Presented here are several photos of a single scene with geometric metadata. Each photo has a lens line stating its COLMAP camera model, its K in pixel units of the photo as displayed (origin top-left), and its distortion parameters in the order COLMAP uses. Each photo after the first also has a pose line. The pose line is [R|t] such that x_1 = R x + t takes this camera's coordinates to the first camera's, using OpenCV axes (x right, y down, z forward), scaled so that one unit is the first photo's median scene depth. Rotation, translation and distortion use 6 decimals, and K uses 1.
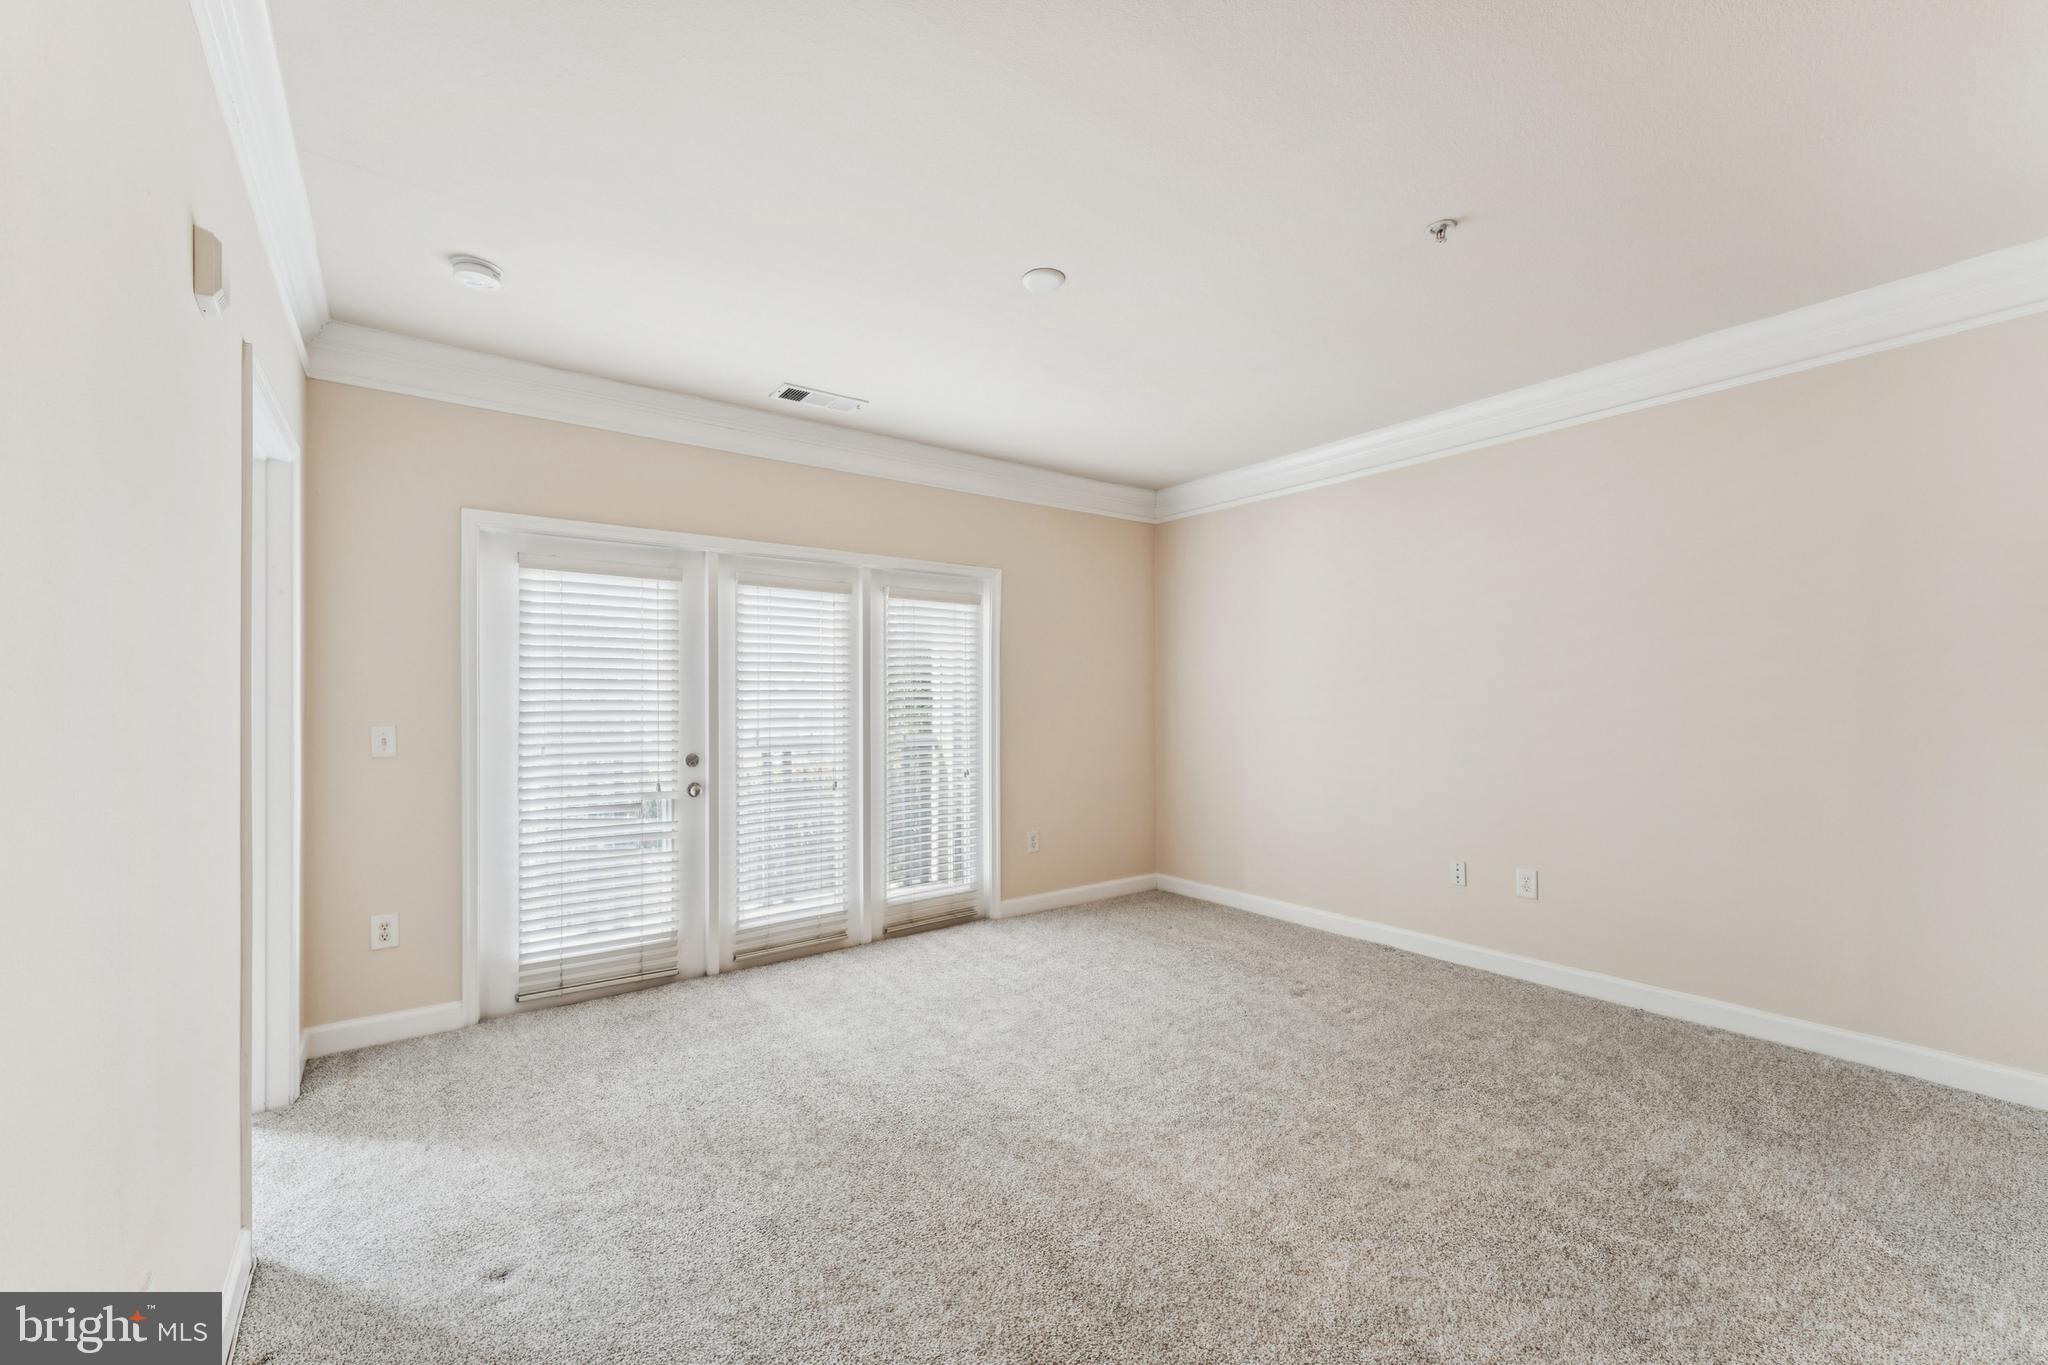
lens RADIAL K [[836.4, 0, 1017.9], [0, 836.4, 694.0], [0, 0, 1]] dist [0.002887, -0.000398]
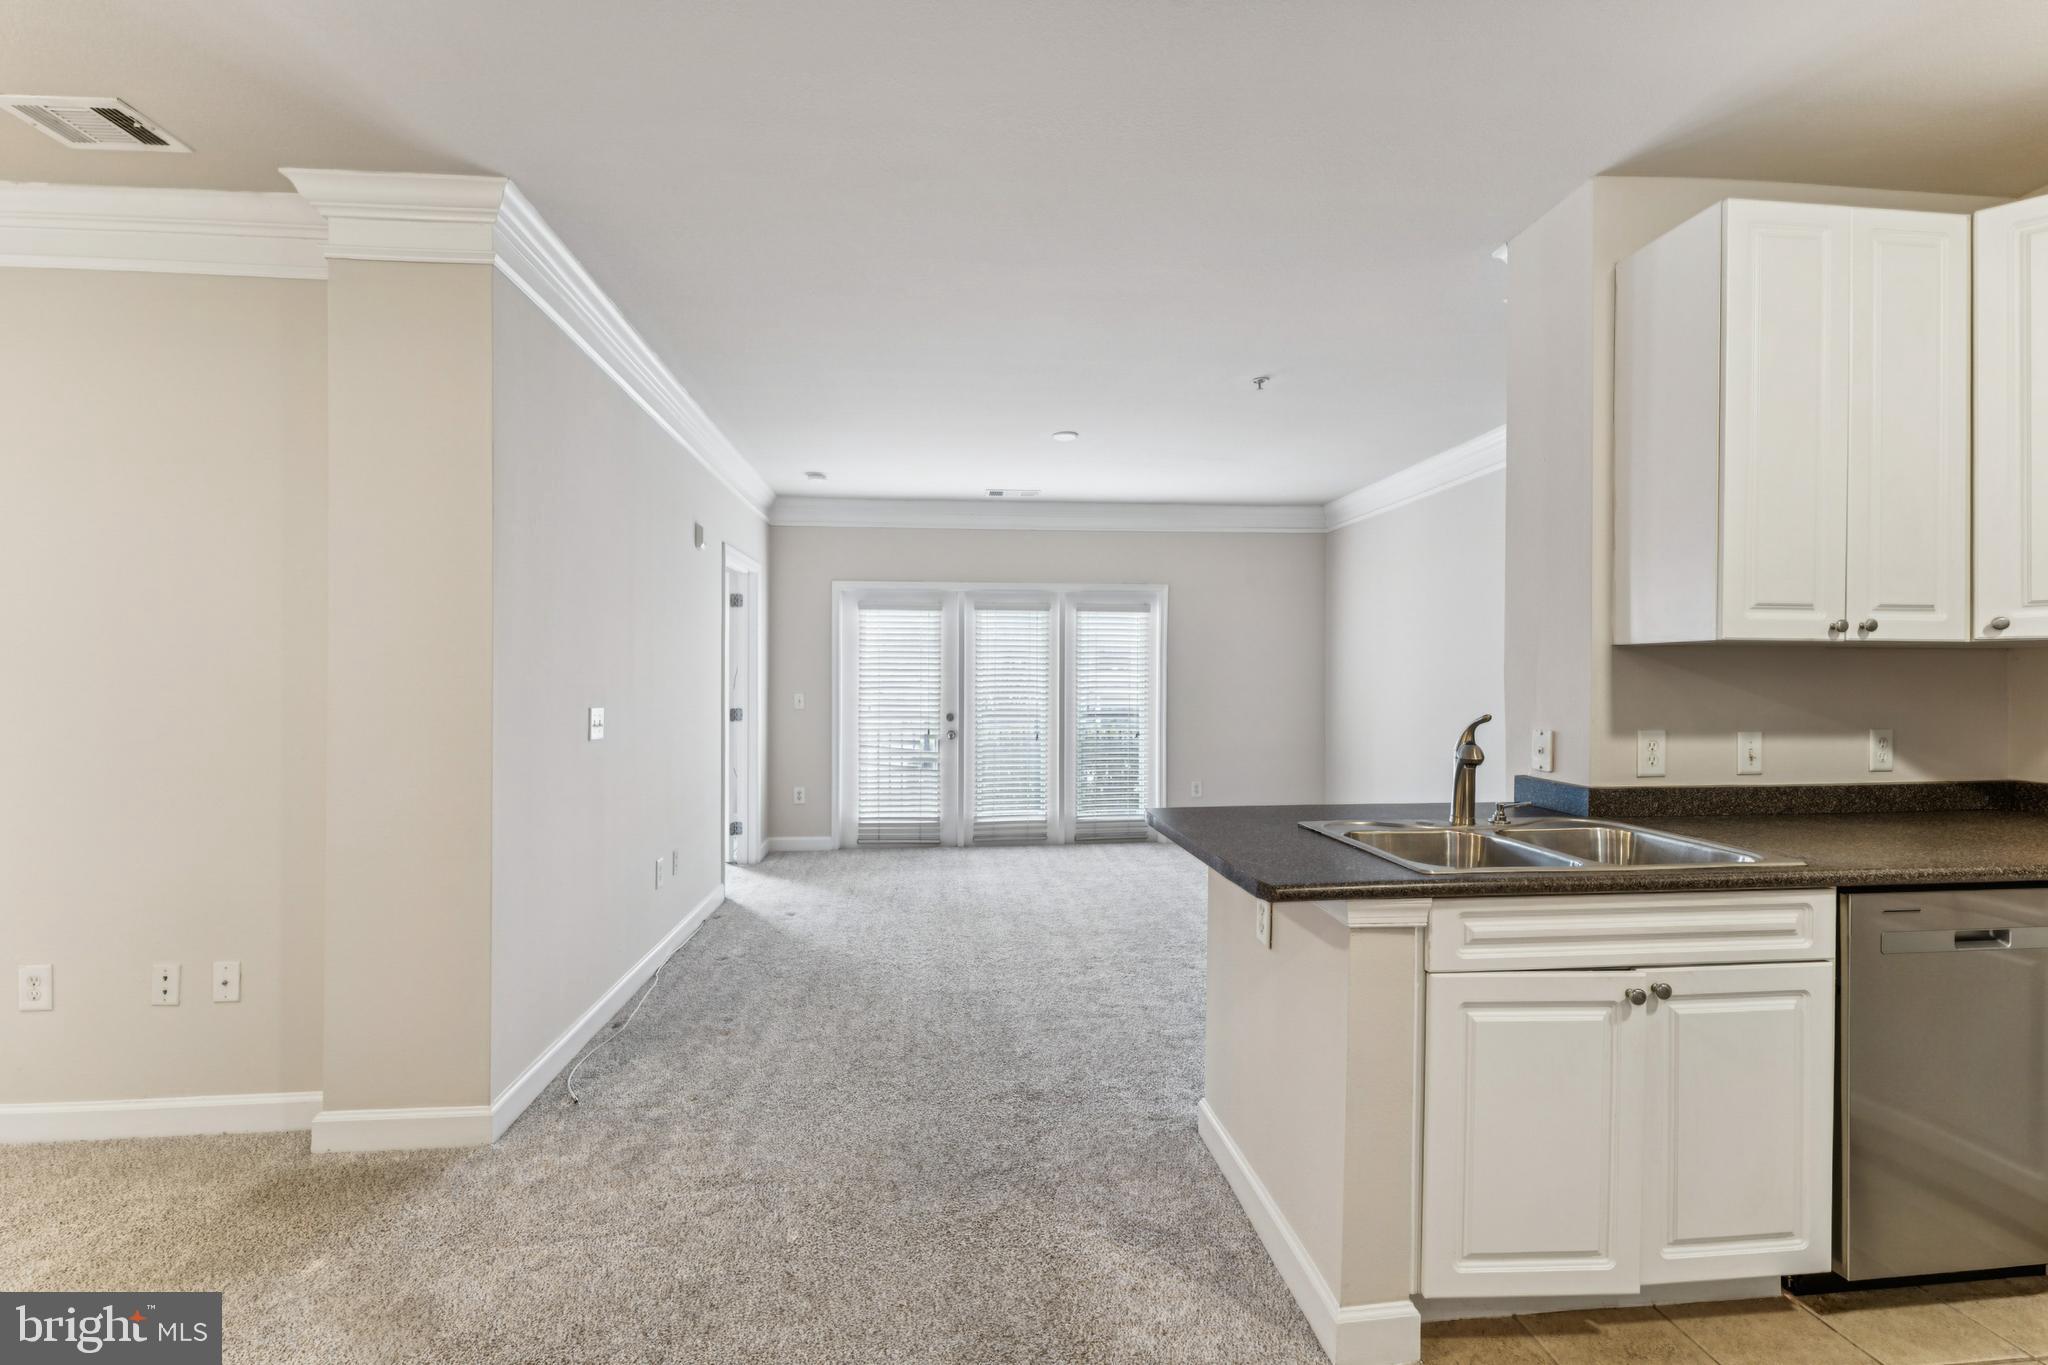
lens RADIAL K [[836.4, 0, 1006.0], [0, 836.4, 679.6], [0, 0, 1]] dist [0.002887, -0.000398]
pose [[0.853418, 0.002201, -0.521222, 0.576360], [0.002282, 0.999966, 0.007960, -0.008734], [0.521221, -0.007983, 0.853384, -0.367419]]
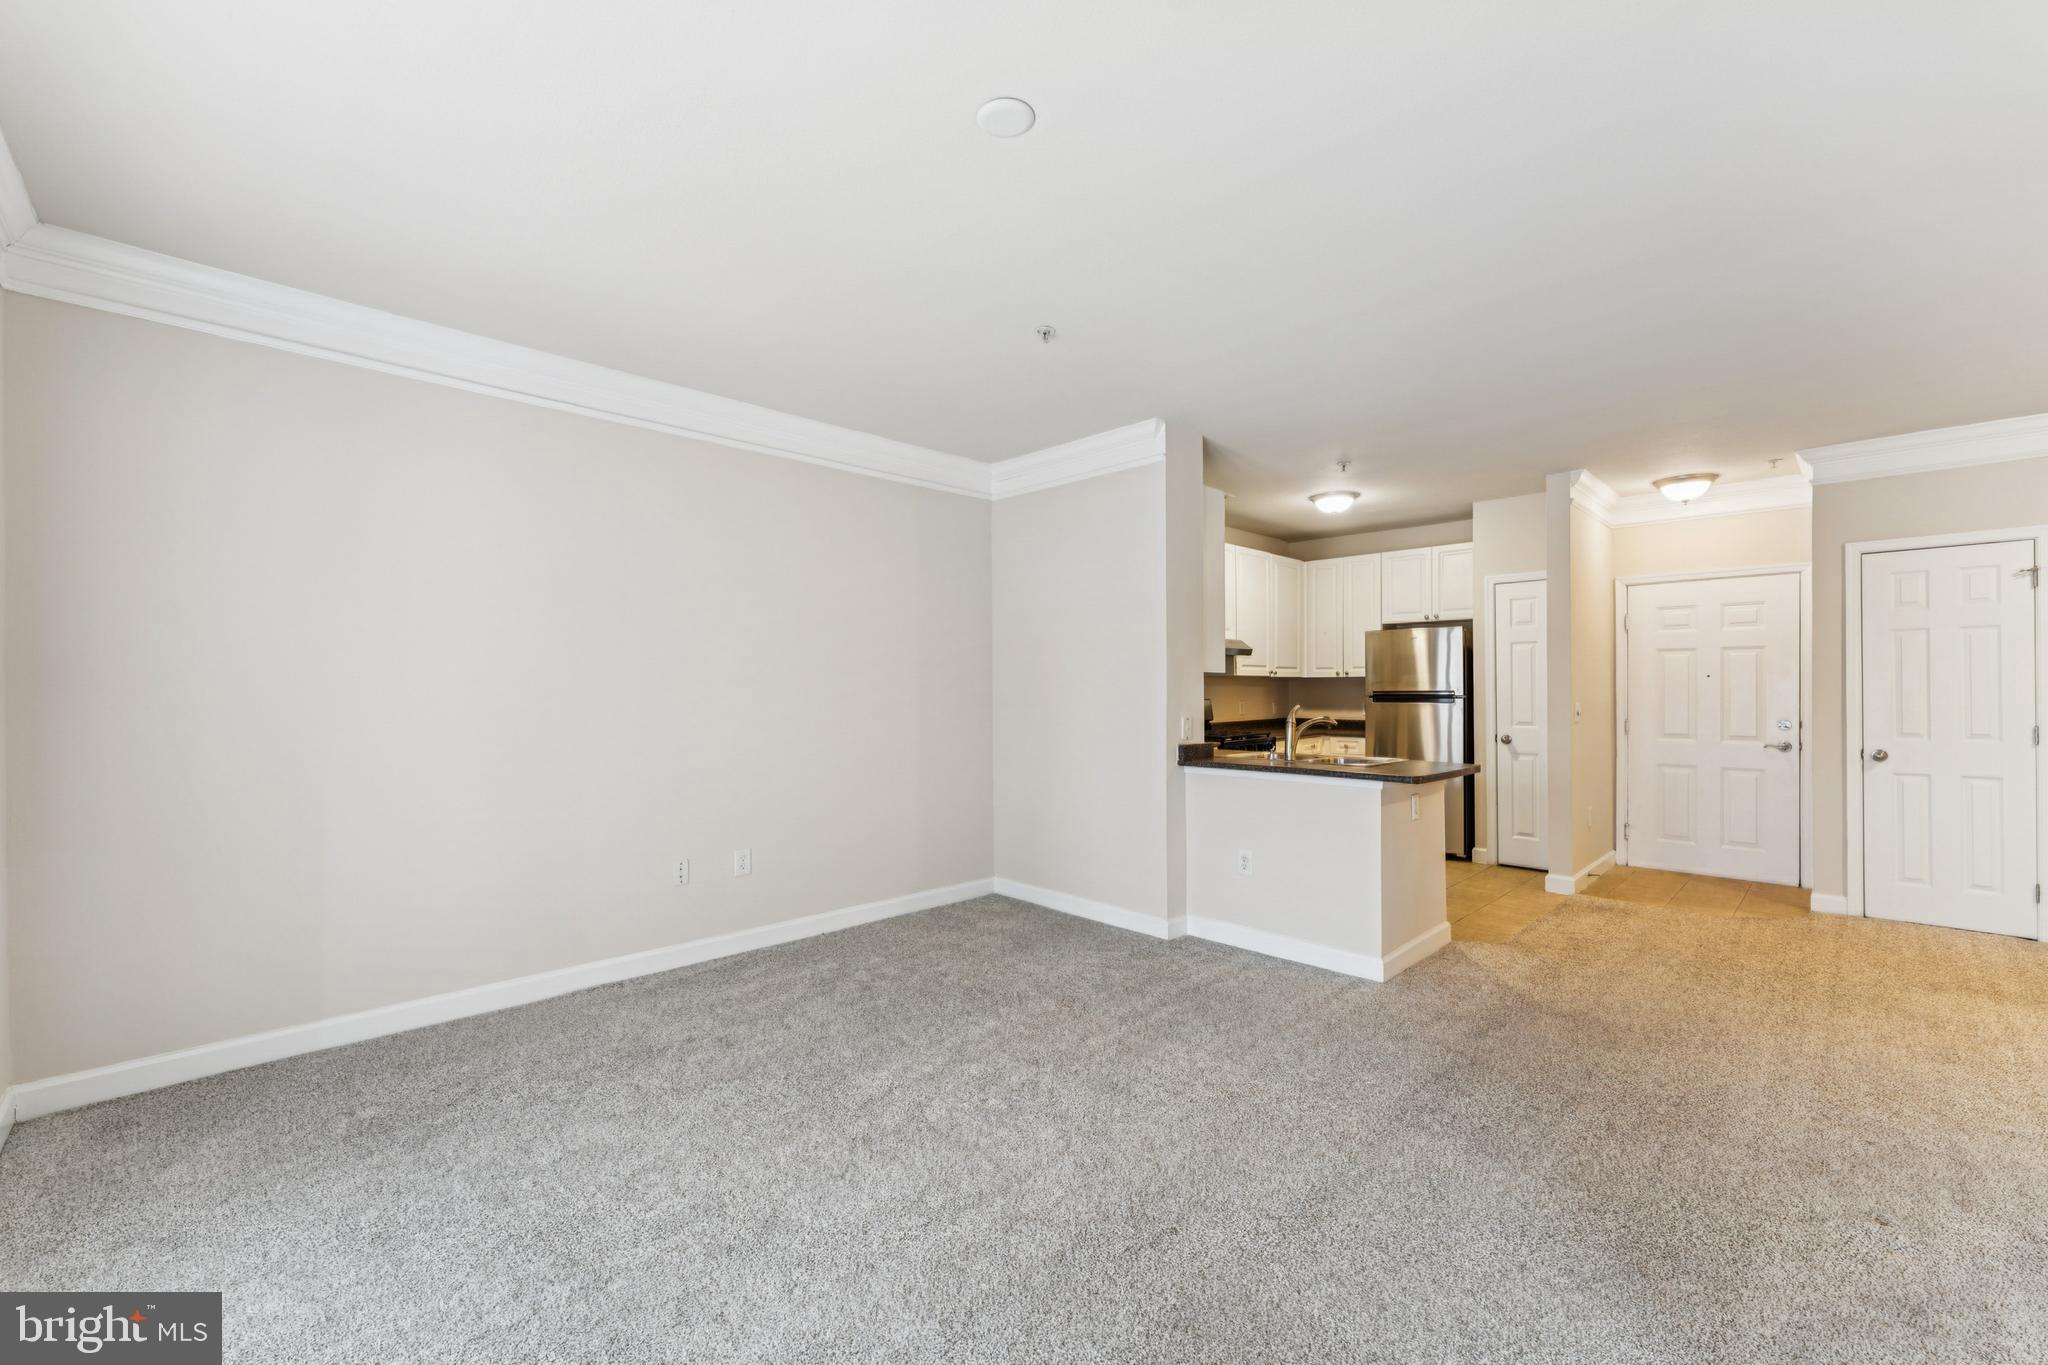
lens RADIAL K [[836.4, 0, 1024.5], [0, 836.4, 693.2], [0, 0, 1]] dist [0.002887, -0.000398]
pose [[-0.143569, -0.001103, 0.989640, -0.494833], [-0.007828, 0.999969, -0.000021, 0.003693], [-0.989609, -0.007750, -0.143574, 0.762131]]
